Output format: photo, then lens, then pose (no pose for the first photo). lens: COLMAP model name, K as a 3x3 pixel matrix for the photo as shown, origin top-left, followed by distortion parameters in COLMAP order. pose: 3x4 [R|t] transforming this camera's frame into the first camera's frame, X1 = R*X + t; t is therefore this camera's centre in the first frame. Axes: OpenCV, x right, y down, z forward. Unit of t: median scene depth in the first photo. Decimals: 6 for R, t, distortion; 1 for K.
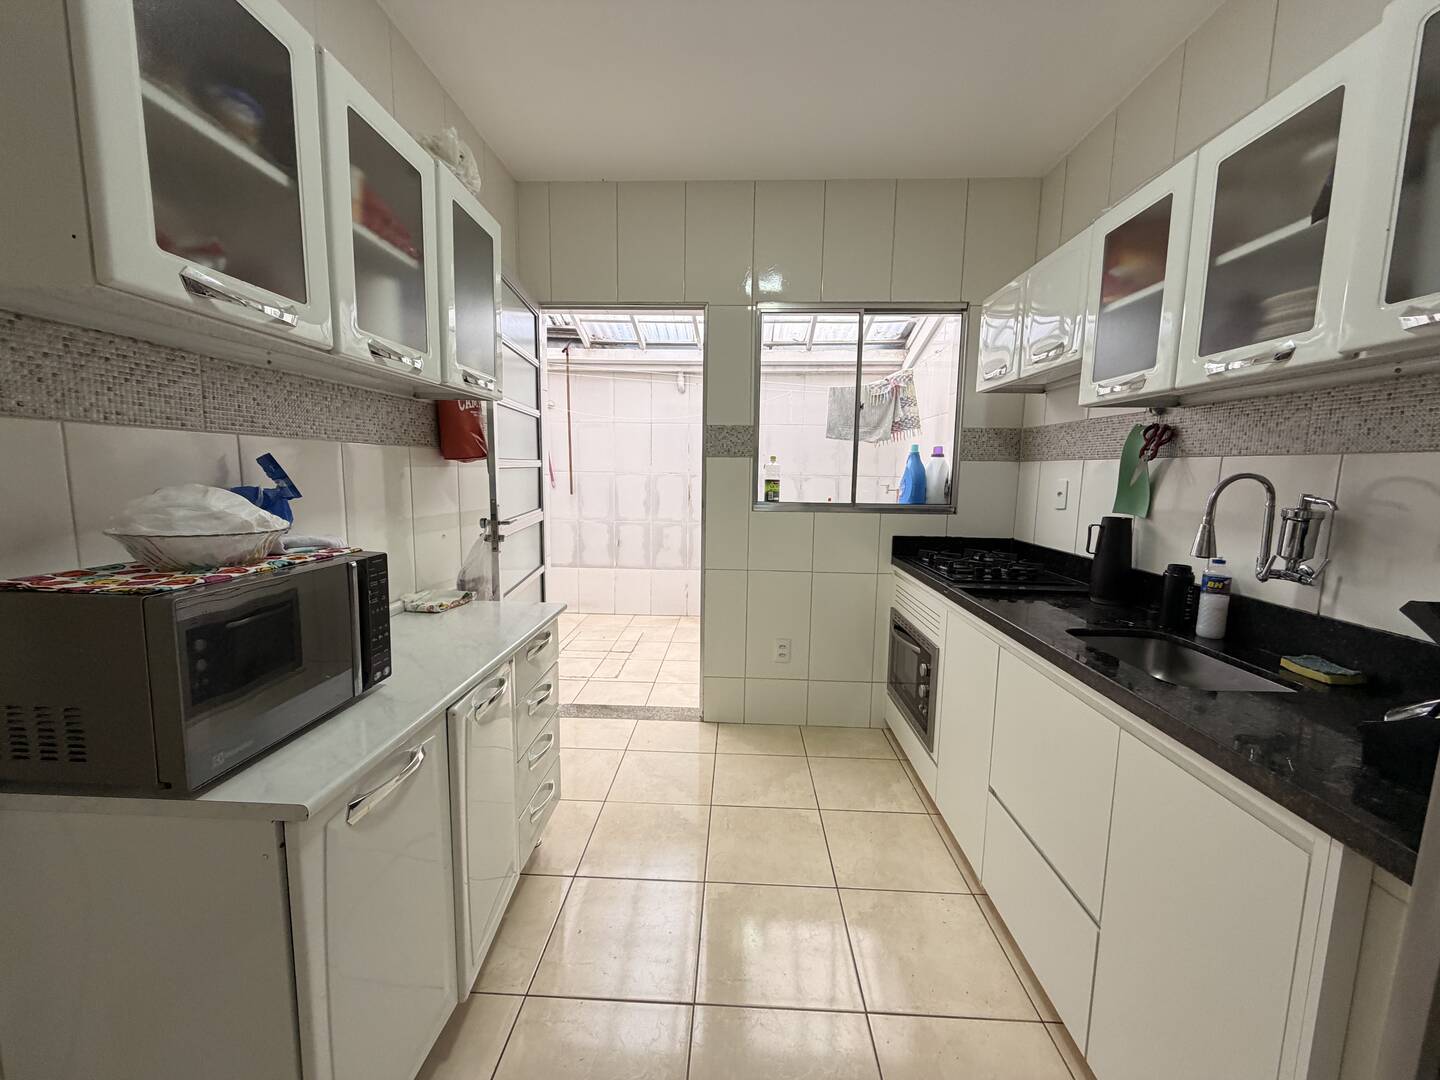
lens RADIAL K [[572.8, 0, 720.0], [0, 572.8, 540.0], [0, 0, 1]] dist [-0.001558, -0.000291]
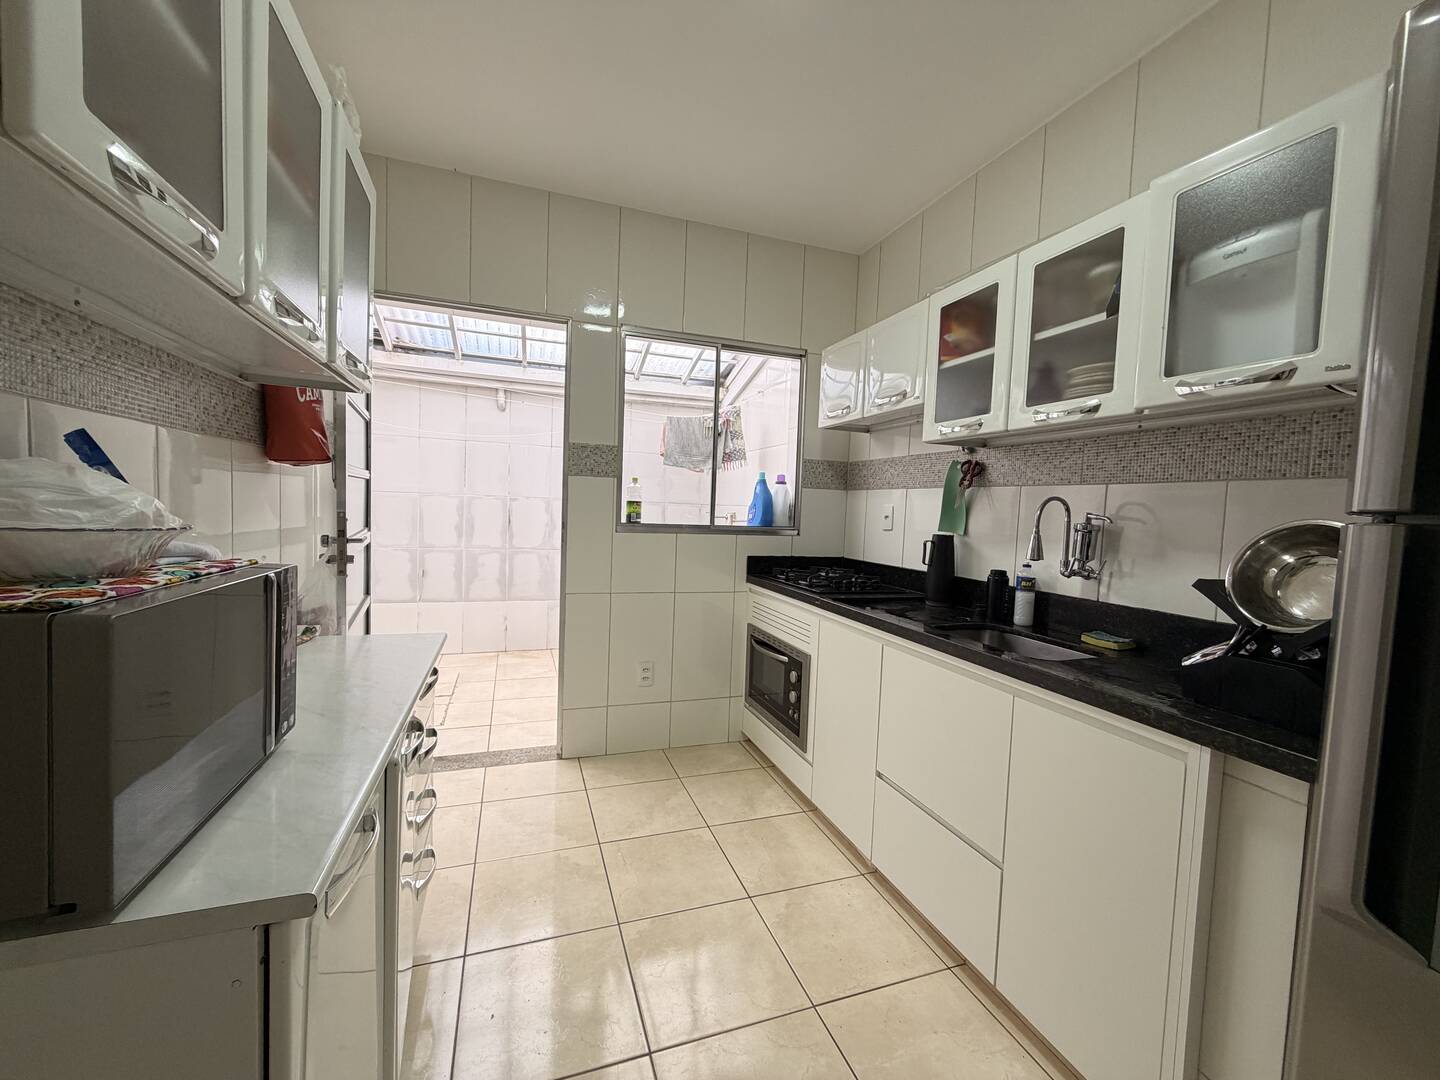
lens RADIAL K [[570.8, 0, 720.0], [0, 570.8, 540.0], [0, 0, 1]] dist [-0.000206, -0.000060]
pose [[0.929492, -0.001050, 0.368841, -0.191313], [0.021603, 0.998434, -0.051598, 0.023269], [-0.368210, 0.055928, 0.928059, 0.039531]]
